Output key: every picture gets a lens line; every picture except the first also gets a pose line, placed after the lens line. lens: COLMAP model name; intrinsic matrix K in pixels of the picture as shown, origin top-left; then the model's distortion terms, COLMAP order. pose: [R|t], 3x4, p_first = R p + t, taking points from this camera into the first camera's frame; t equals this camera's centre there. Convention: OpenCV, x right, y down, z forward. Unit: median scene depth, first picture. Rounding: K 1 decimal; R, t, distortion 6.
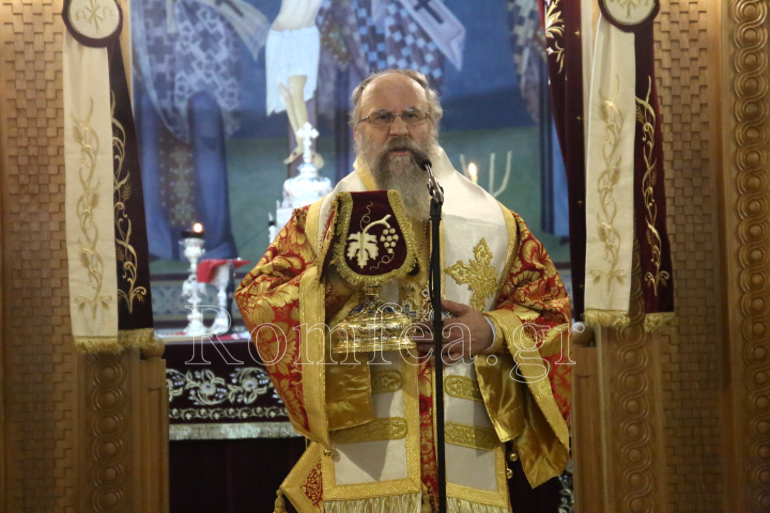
lens RADIAL K [[2245.1, 0, 381.4], [0, 2245.1, 263.0], [0, 0, 1]] dist [0.703992, 0.000000]
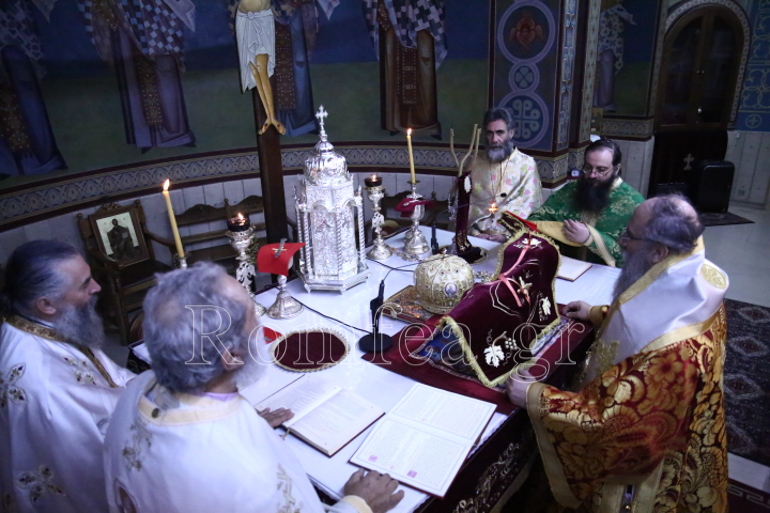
lens RADIAL K [[556.6, 0, 390.1], [0, 556.6, 251.5], [0, 0, 1]] dist [0.010873, 0.016779]
pose [[0.731910, -0.233876, 0.640007, -0.156139], [0.021206, 0.946615, 0.321667, -0.062526], [-0.681071, -0.221860, 0.697797, 0.588185]]
